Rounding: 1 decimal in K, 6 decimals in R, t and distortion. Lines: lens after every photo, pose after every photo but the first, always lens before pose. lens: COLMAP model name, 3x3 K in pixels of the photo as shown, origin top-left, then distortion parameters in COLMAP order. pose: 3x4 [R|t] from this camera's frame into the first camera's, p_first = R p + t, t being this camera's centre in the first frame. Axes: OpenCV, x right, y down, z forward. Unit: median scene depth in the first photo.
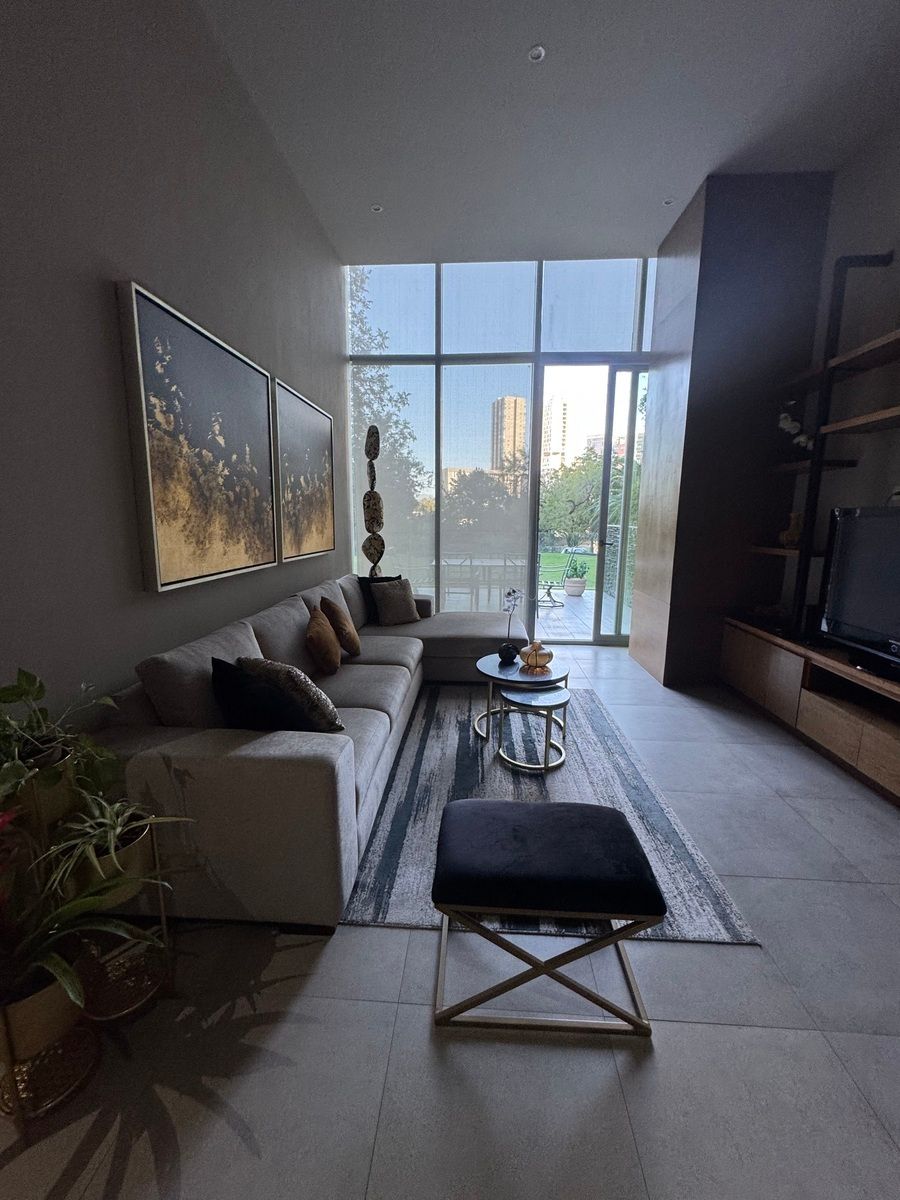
lens RADIAL K [[477.6, 0, 451.6], [0, 477.6, 599.0], [0, 0, 1]] dist [-0.004078, 0.001059]
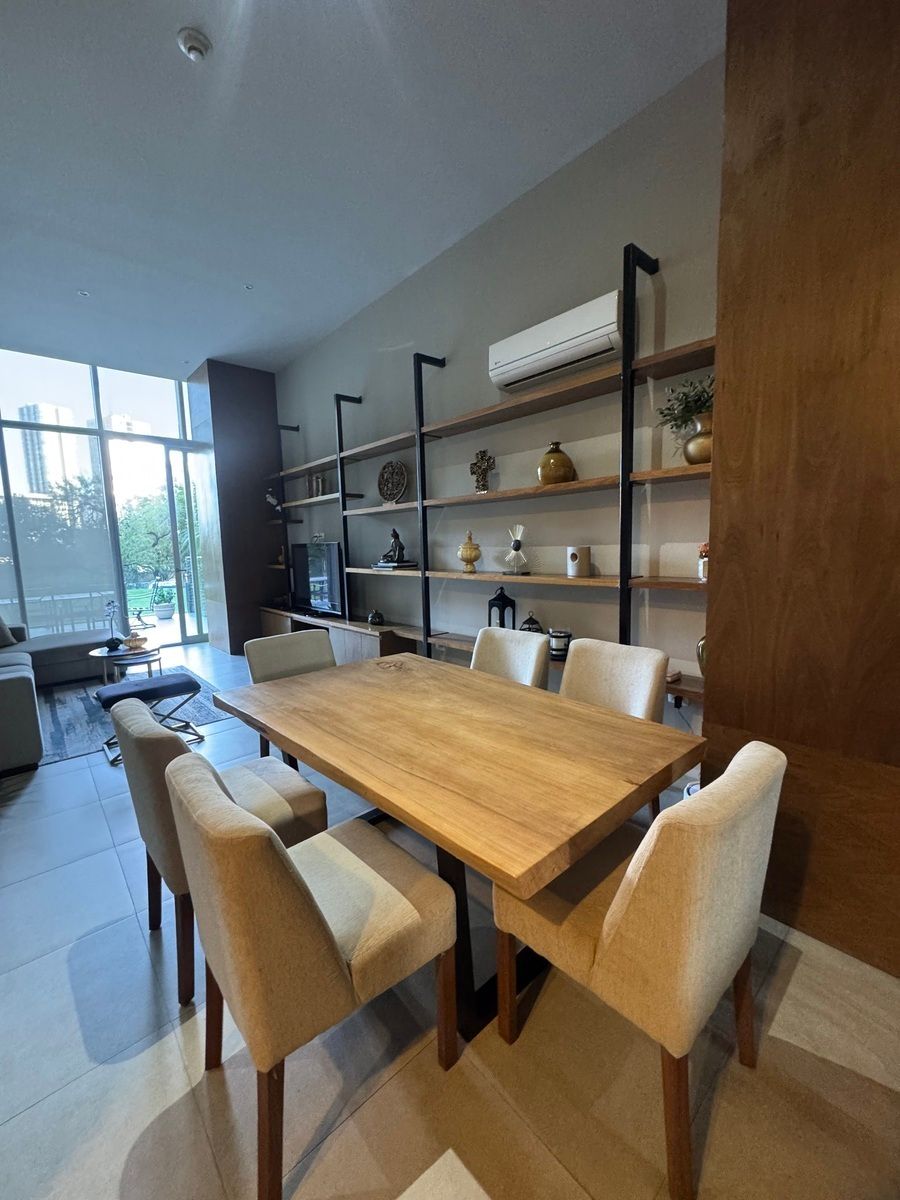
lens RADIAL K [[477.6, 0, 449.9], [0, 477.6, 599.4], [0, 0, 1]] dist [-0.004078, 0.001059]
pose [[0.702225, -0.110683, 0.703299, -0.189972], [0.152046, 0.988366, 0.003732, 0.137492], [-0.695530, 0.104313, 0.710884, -0.879867]]
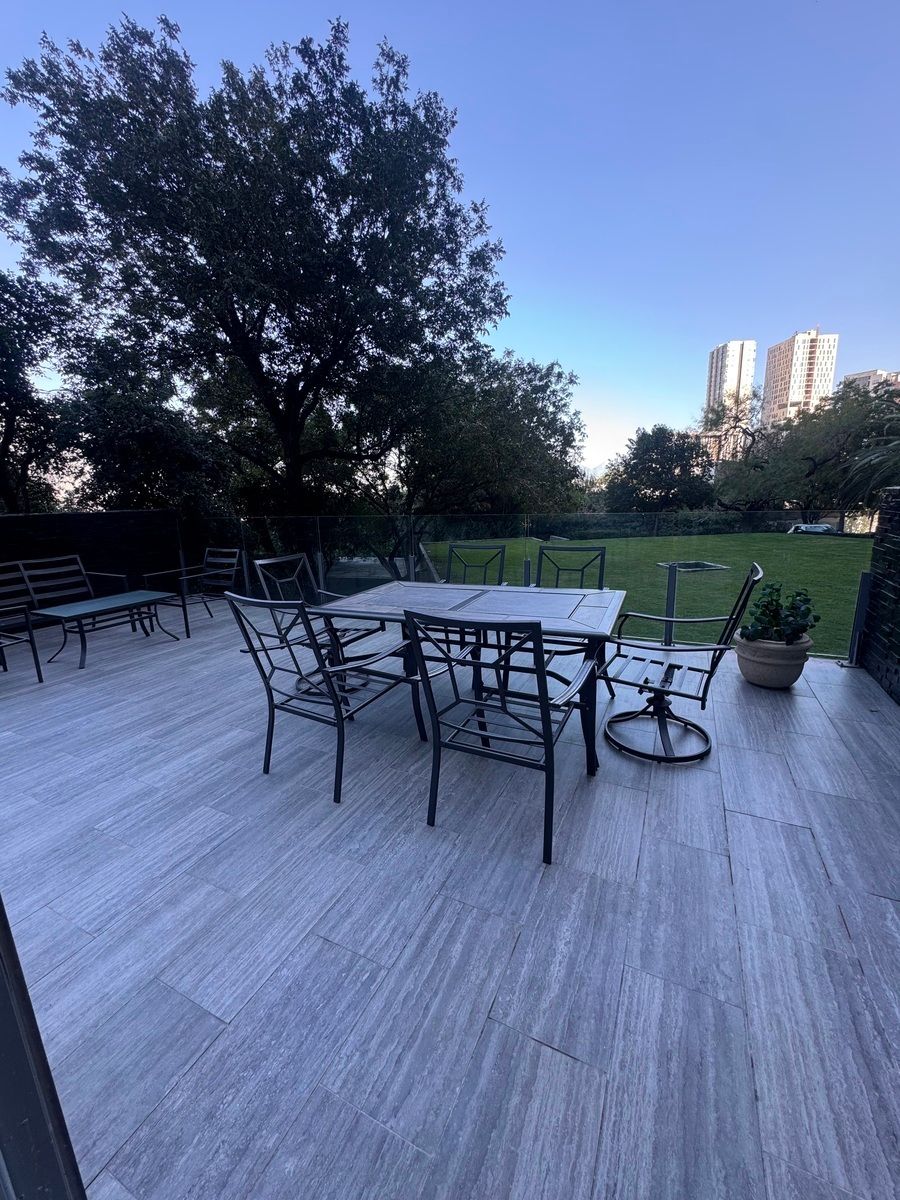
lens RADIAL K [[477.6, 0, 456.4], [0, 477.6, 601.7], [0, 0, 1]] dist [-0.004078, 0.001059]
pose [[0.925075, 0.044418, -0.377177, 0.503279], [-0.024572, 0.998056, 0.057269, -0.249209], [0.378988, -0.043710, 0.924369, 1.676797]]
